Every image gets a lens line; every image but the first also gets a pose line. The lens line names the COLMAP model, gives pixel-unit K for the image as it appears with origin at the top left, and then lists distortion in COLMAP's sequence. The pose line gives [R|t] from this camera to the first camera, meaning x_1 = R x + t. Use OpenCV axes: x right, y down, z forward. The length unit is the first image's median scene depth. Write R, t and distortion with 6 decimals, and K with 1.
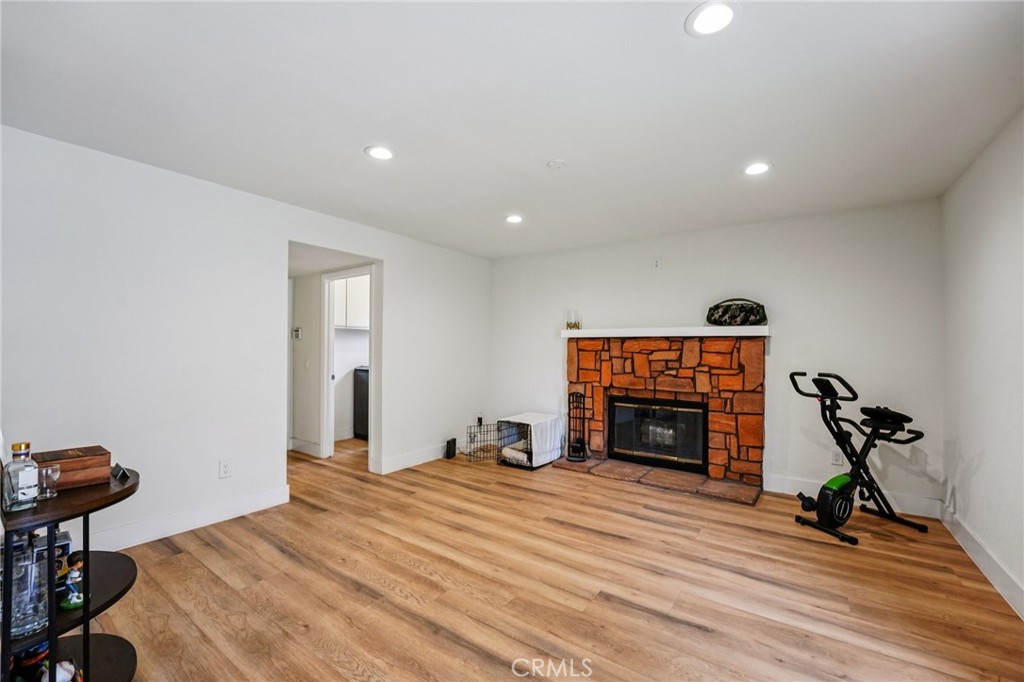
lens RADIAL K [[415.5, 0, 509.6], [0, 415.5, 345.3], [0, 0, 1]] dist [-0.010898, -0.000026]
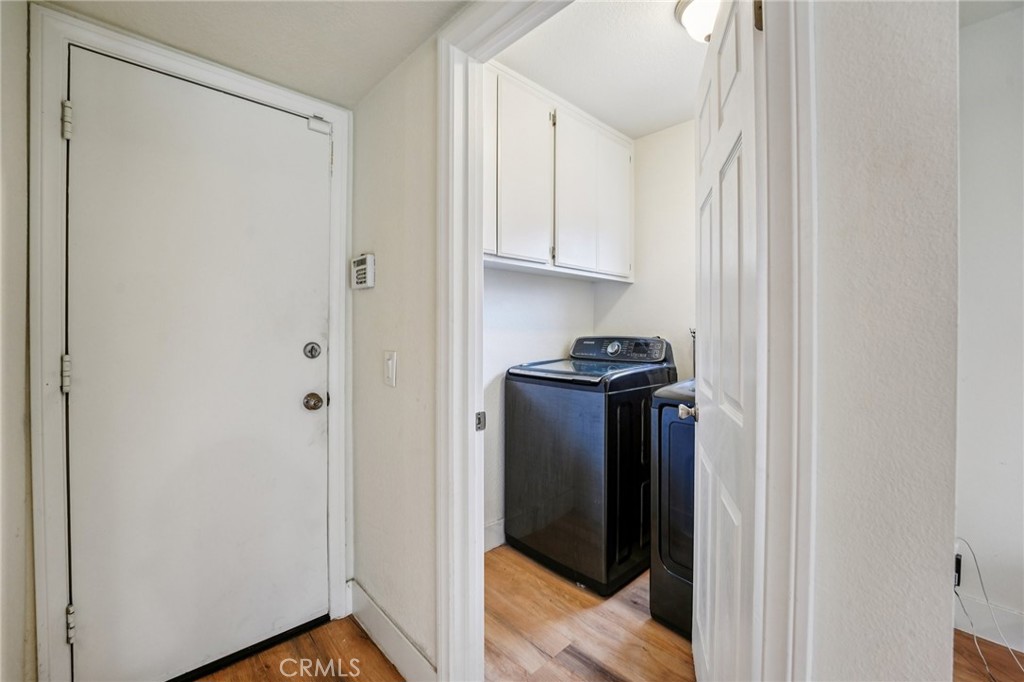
lens RADIAL K [[415.5, 0, 512.7], [0, 415.5, 336.2], [0, 0, 1]] dist [-0.010898, -0.000026]
pose [[0.978336, -0.003284, -0.206998, -0.328836], [0.007559, 0.999774, 0.019863, 0.013841], [0.206886, -0.020998, 0.978140, 0.694978]]
